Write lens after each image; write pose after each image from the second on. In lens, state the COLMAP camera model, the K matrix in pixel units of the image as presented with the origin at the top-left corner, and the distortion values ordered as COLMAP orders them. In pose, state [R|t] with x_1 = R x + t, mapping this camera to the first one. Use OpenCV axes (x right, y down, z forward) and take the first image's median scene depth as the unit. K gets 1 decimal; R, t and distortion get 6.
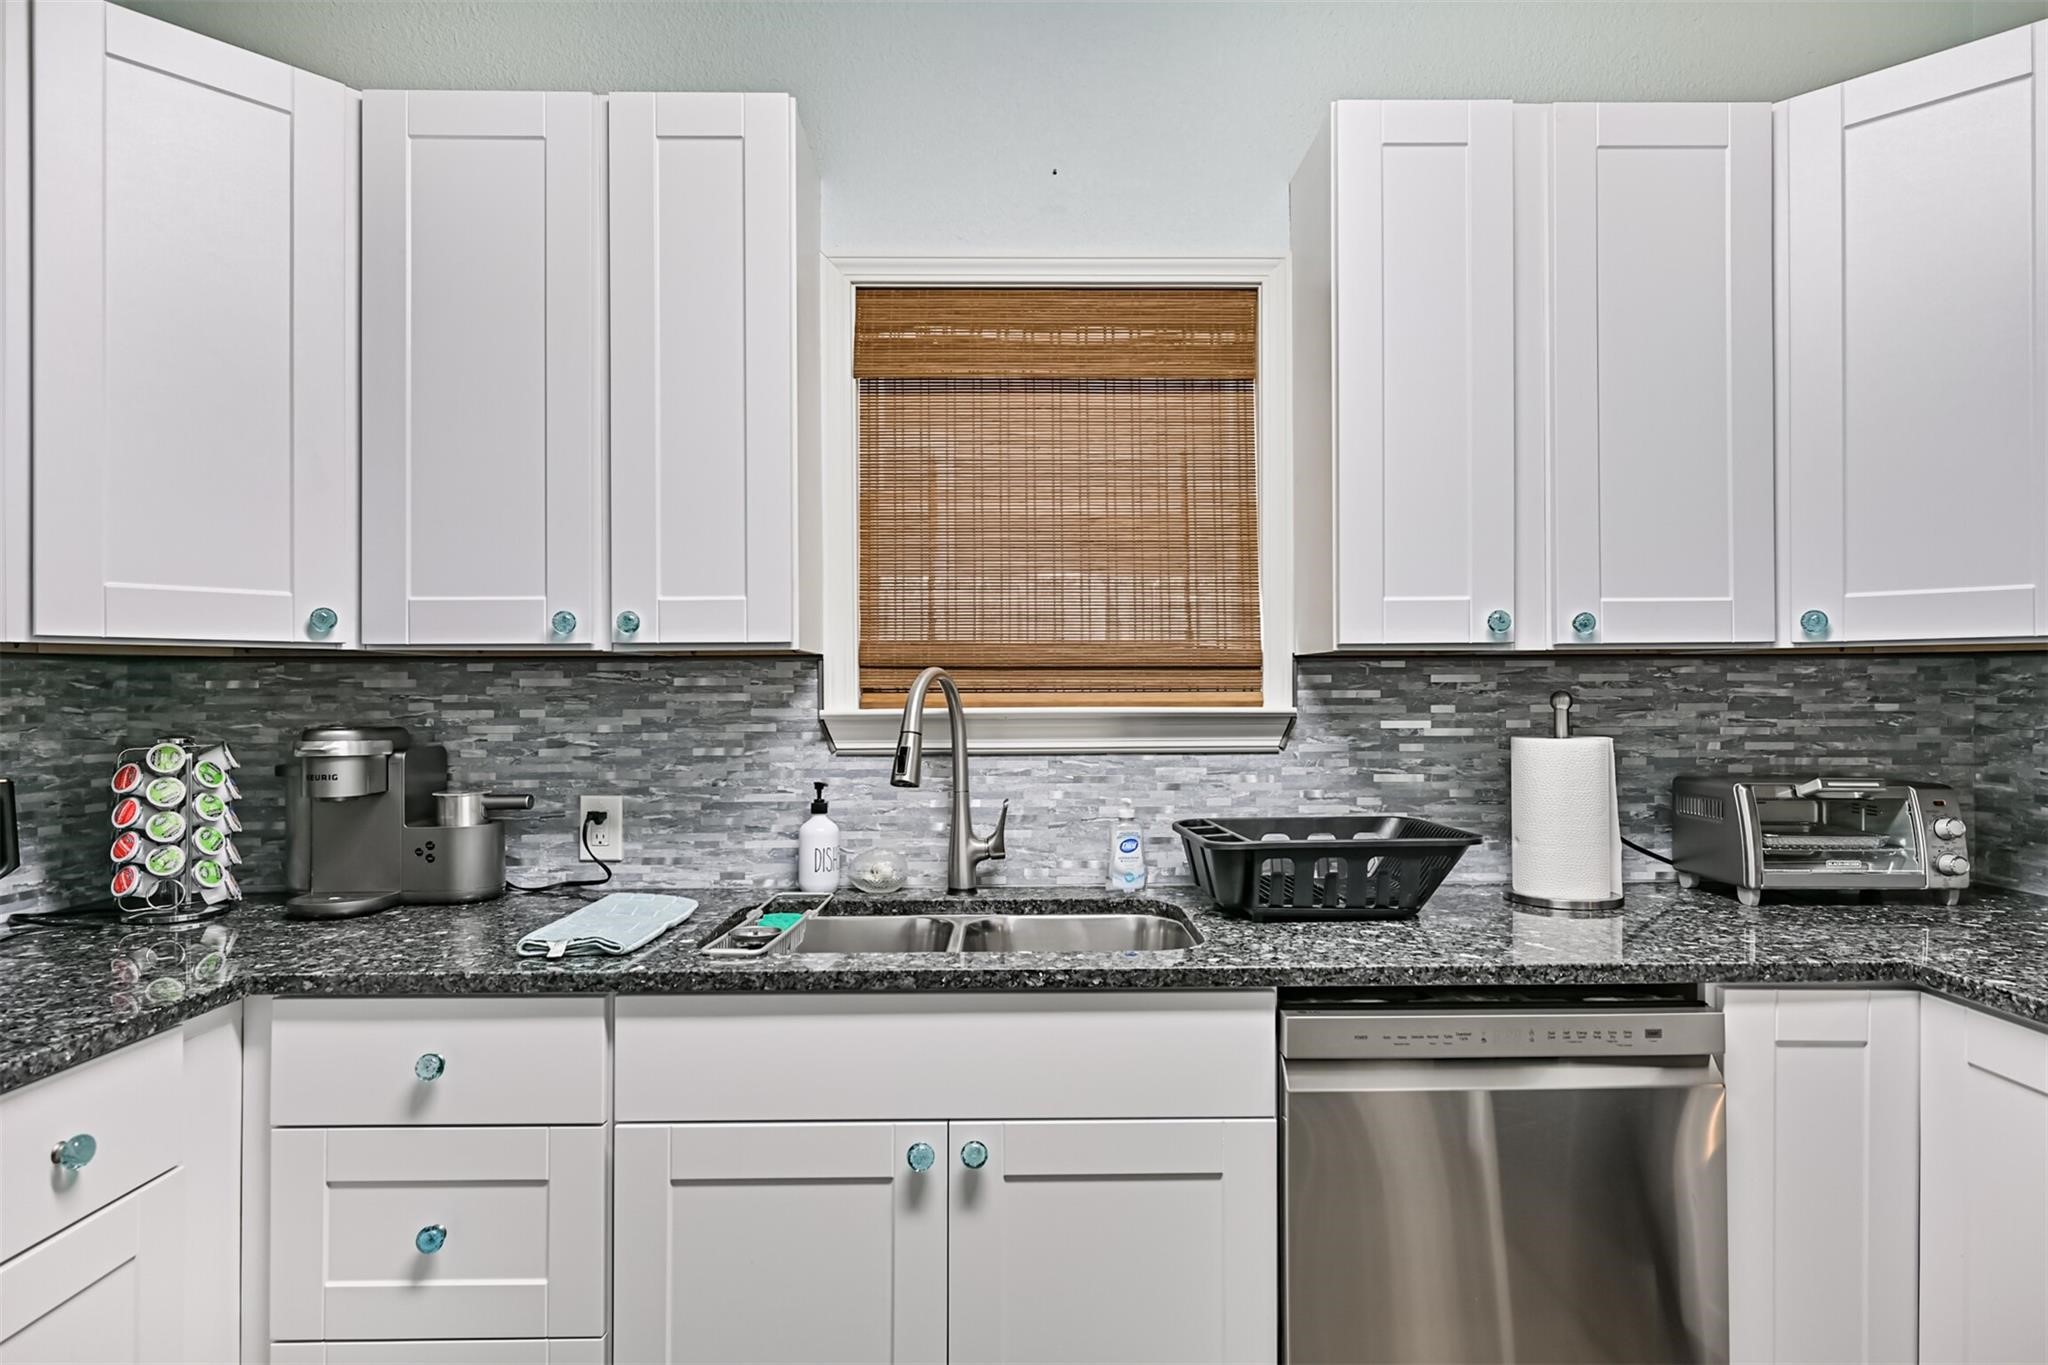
lens RADIAL K [[1140.9, 0, 1045.5], [0, 1140.9, 682.3], [0, 0, 1]] dist [0.010301, -0.003923]
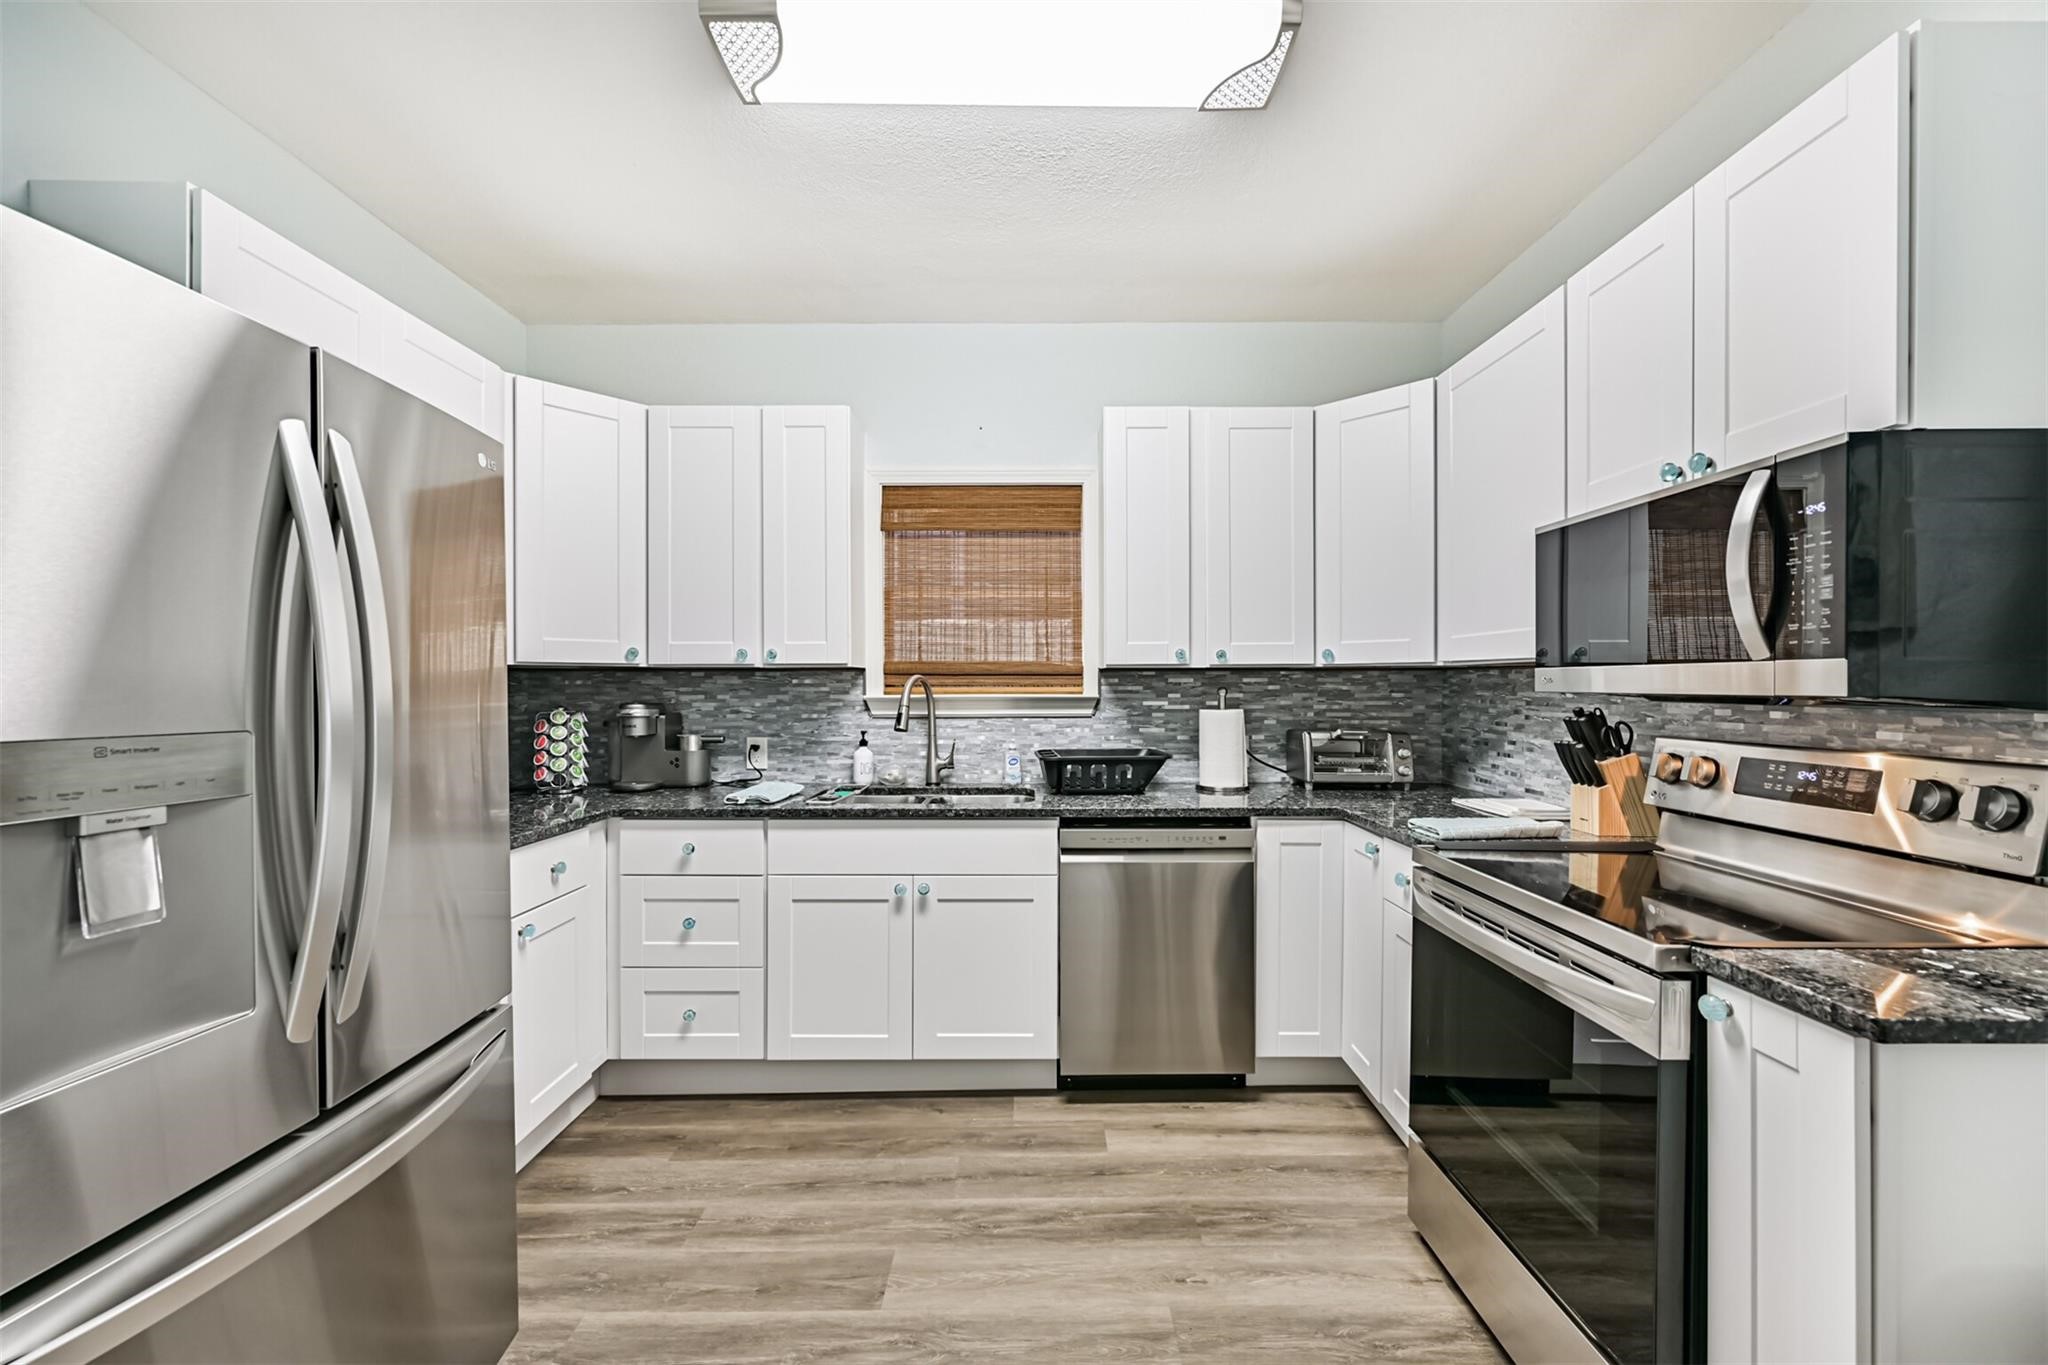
lens RADIAL K [[821.1, 0, 1038.4], [0, 821.1, 681.7], [0, 0, 1]] dist [0.007846, -0.000795]
pose [[0.999825, 0.001741, -0.018636, 0.146606], [-0.001657, 0.999988, 0.004518, -0.007728], [0.018643, -0.004486, 0.999816, -0.476487]]
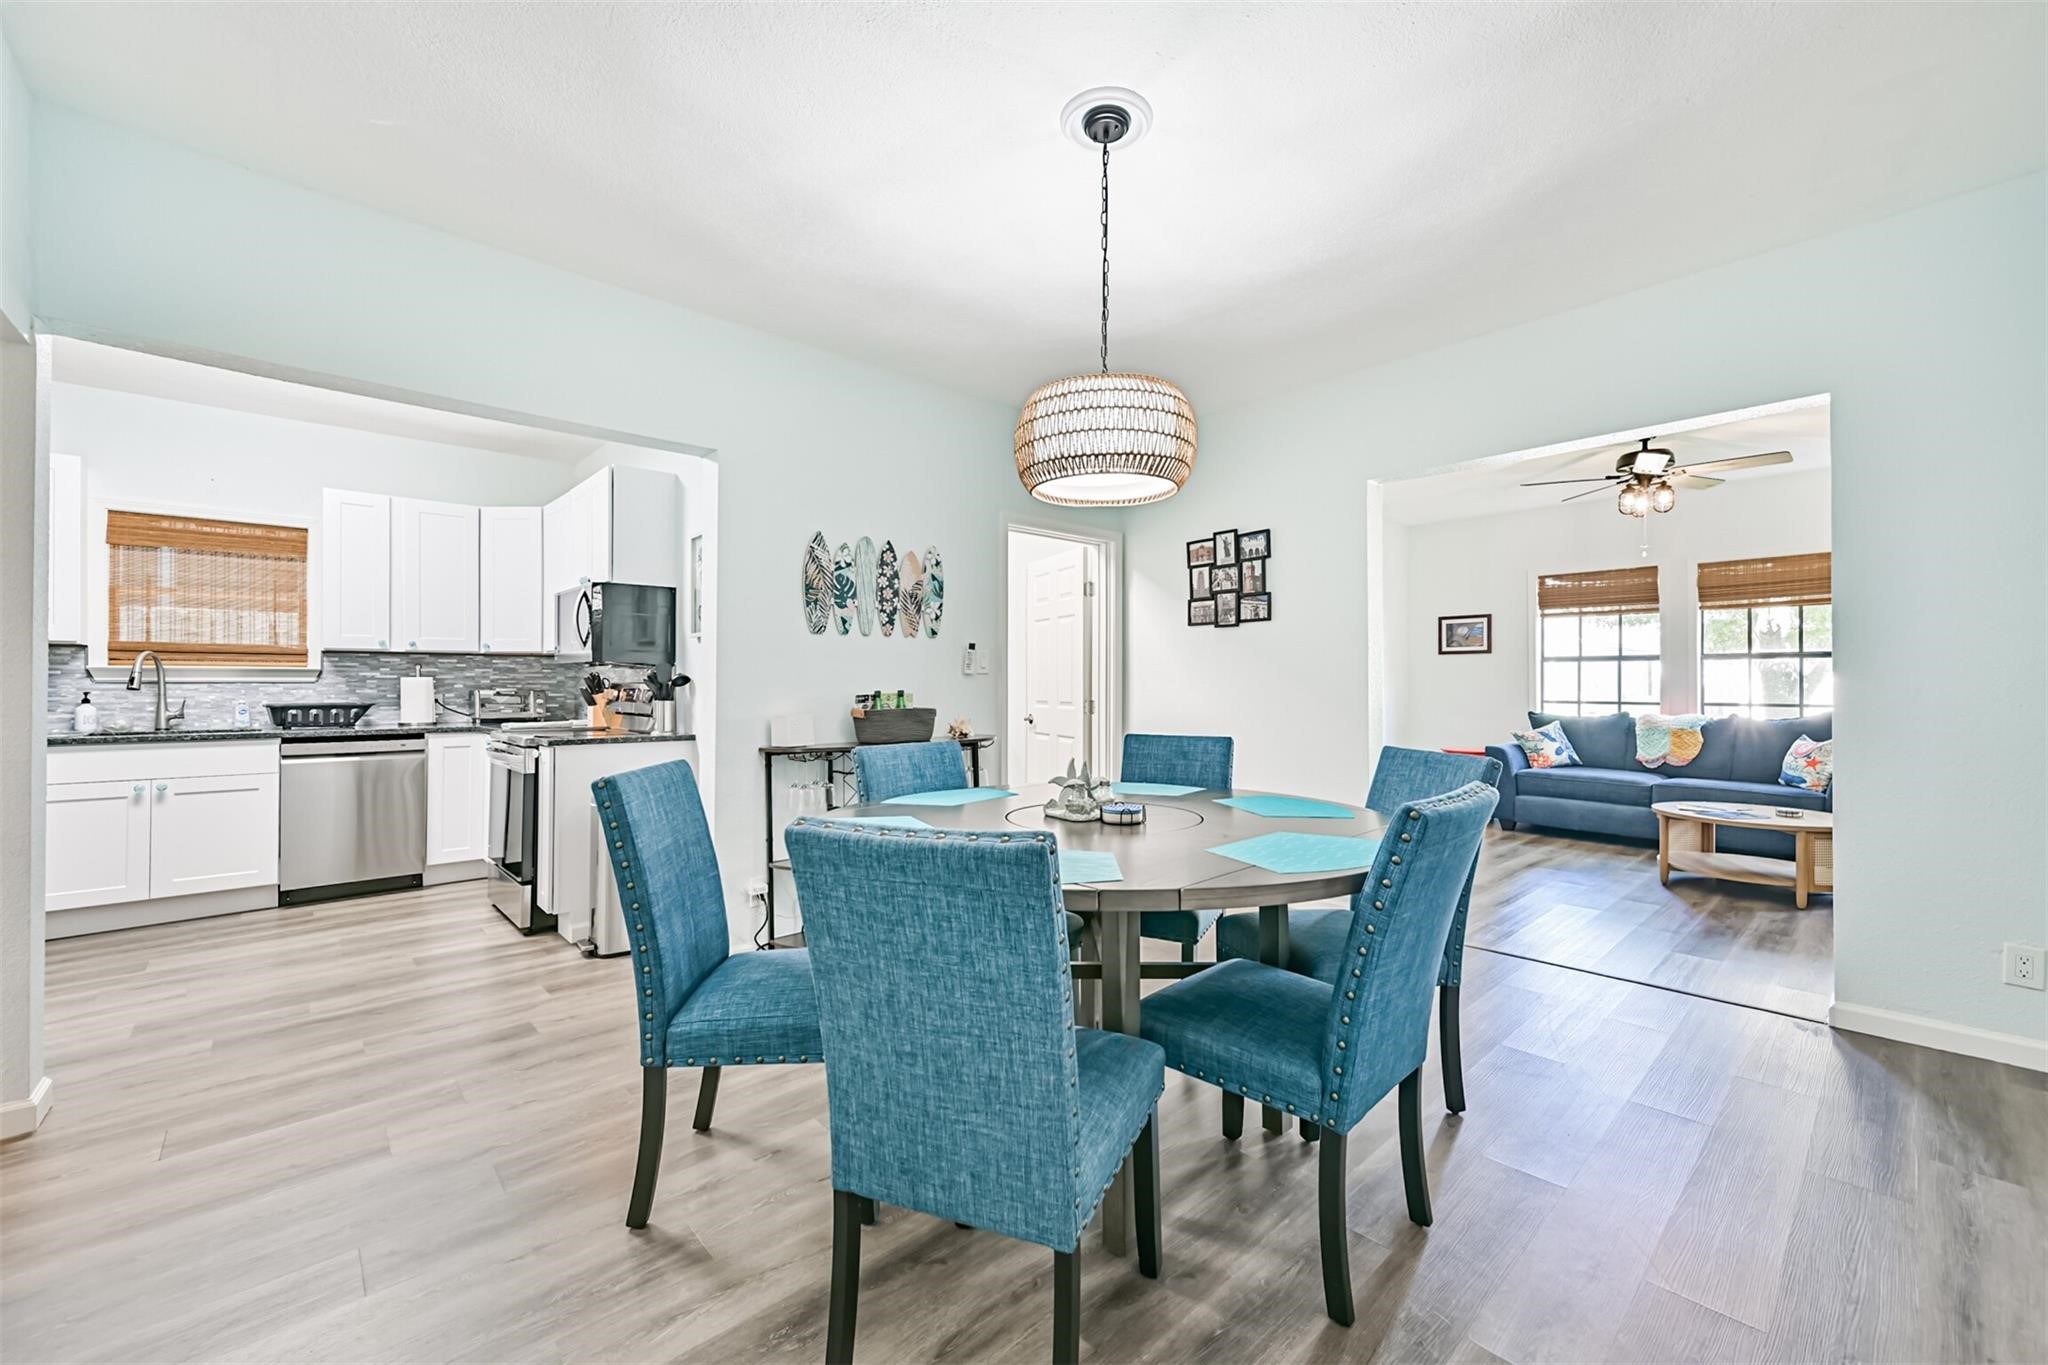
lens RADIAL K [[821.1, 0, 1033.2], [0, 821.1, 679.5], [0, 0, 1]] dist [0.007846, -0.000795]
pose [[0.757131, 0.007520, 0.653220, 0.230425], [-0.010668, 0.999943, 0.000853, 0.032754], [-0.653176, -0.007614, 0.757168, -2.049140]]
